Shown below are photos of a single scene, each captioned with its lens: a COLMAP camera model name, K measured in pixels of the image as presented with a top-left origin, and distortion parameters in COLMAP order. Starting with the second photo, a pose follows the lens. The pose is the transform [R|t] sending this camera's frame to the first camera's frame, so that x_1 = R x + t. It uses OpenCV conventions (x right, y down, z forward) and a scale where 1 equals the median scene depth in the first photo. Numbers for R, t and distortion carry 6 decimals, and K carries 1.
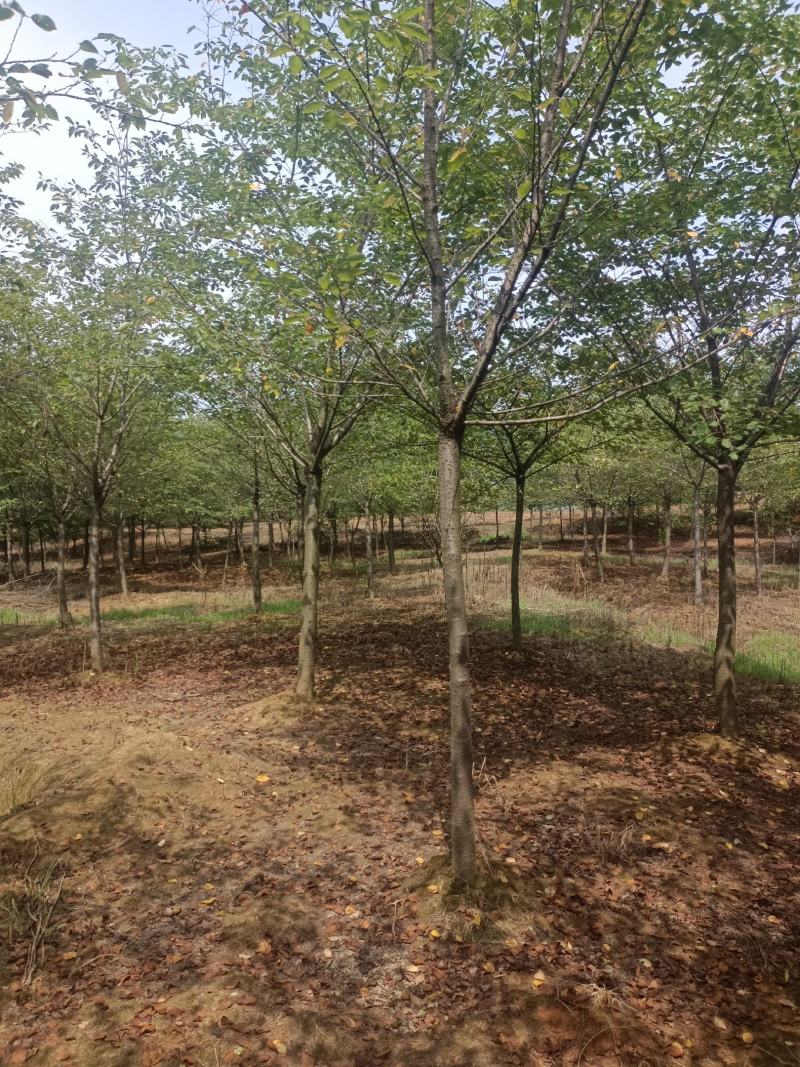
lens RADIAL K [[751.6, 0, 399.8], [0, 751.6, 527.3], [0, 0, 1]] dist [0.013551, -0.020654]
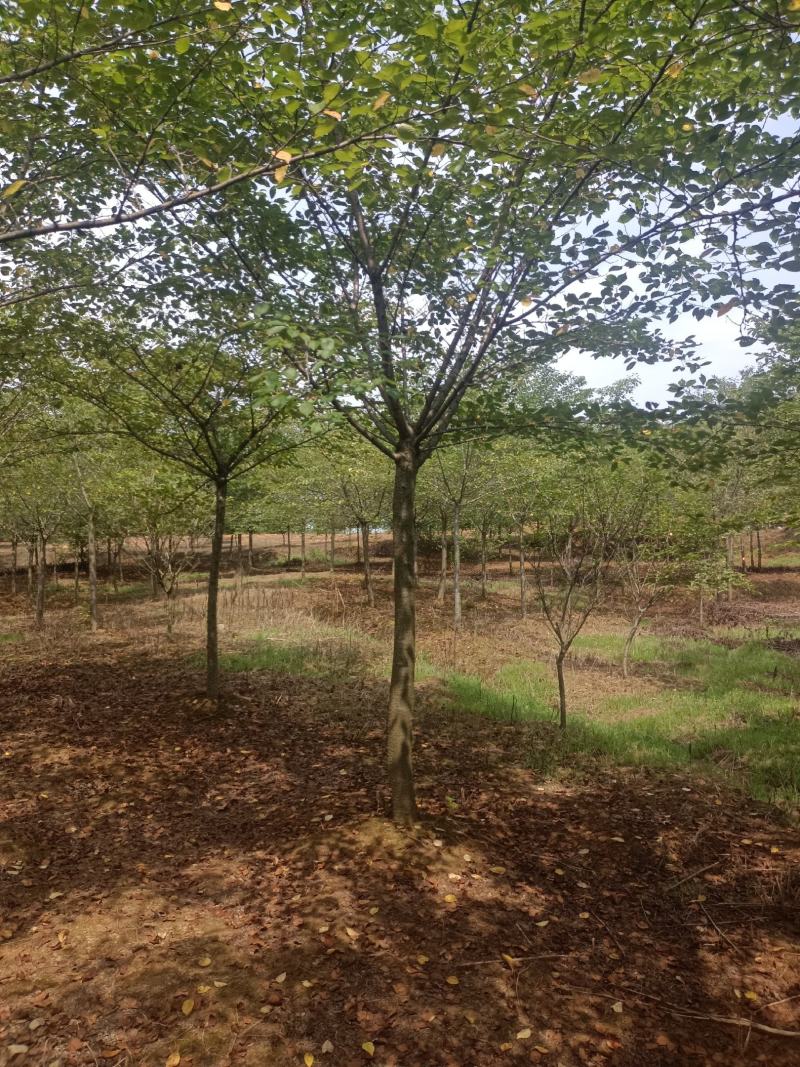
lens RADIAL K [[751.6, 0, 396.3], [0, 751.6, 531.3], [0, 0, 1]] dist [0.013551, -0.020654]
pose [[0.972155, 0.011333, 0.234064, 0.254824], [-0.005184, 0.999626, -0.026869, 0.014677], [-0.234281, 0.024907, 0.971850, 0.280875]]
